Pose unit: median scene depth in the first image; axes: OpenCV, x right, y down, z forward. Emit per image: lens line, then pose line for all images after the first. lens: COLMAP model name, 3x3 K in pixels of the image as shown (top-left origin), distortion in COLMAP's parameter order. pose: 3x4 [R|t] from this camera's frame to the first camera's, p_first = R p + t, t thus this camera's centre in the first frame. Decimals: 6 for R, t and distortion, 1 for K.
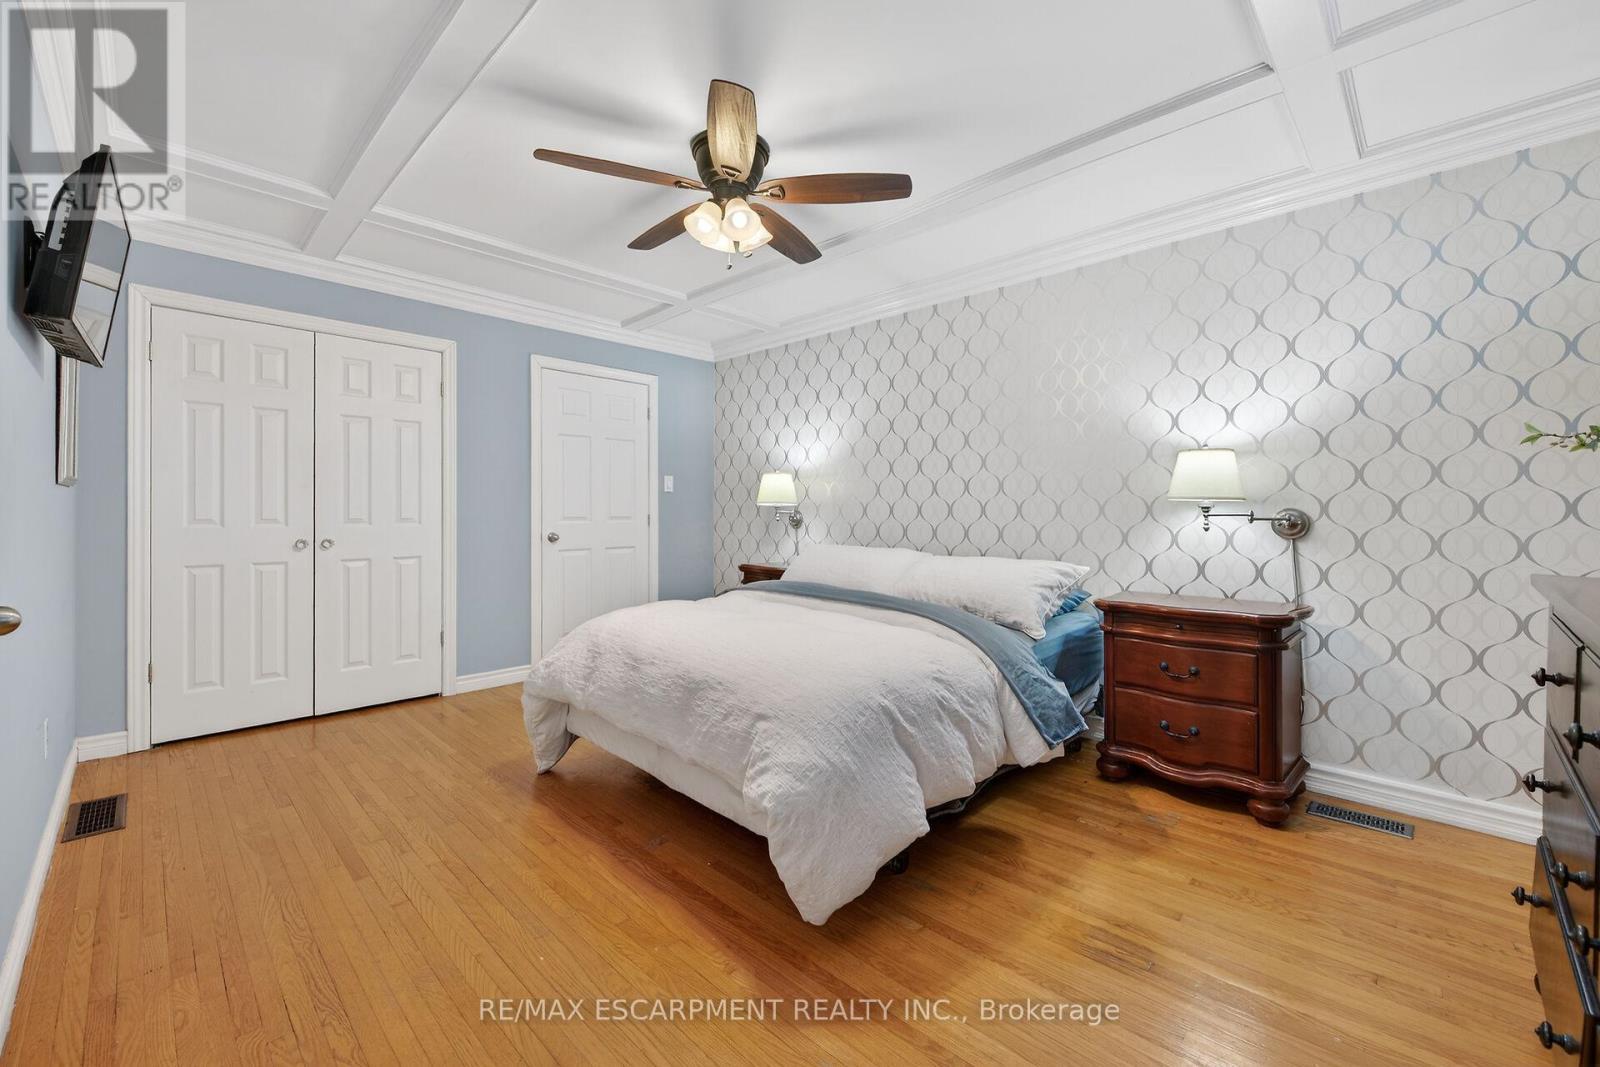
lens RADIAL K [[647.8, 0, 798.9], [0, 647.8, 524.7], [0, 0, 1]] dist [-0.000216, -0.001836]
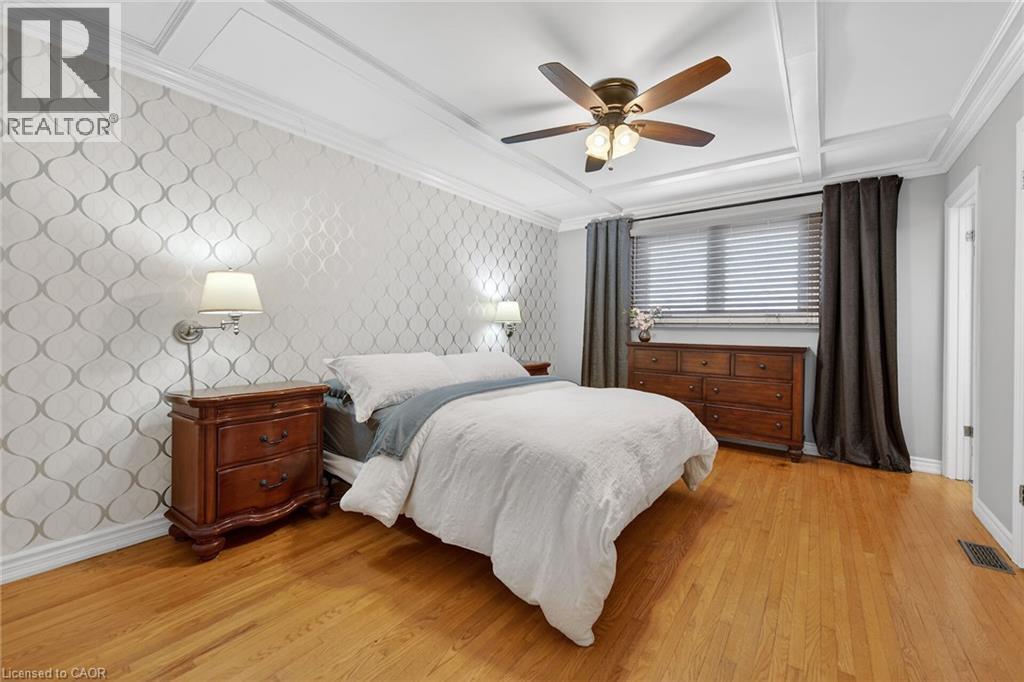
lens RADIAL K [[414.6, 0, 510.1], [0, 414.6, 332.0], [0, 0, 1]] dist [-0.000216, -0.001836]
pose [[-0.133312, -0.017217, 0.990925, -0.742670], [0.000730, 0.999847, 0.017470, -0.021589], [-0.991074, 0.003052, -0.133279, 0.959514]]
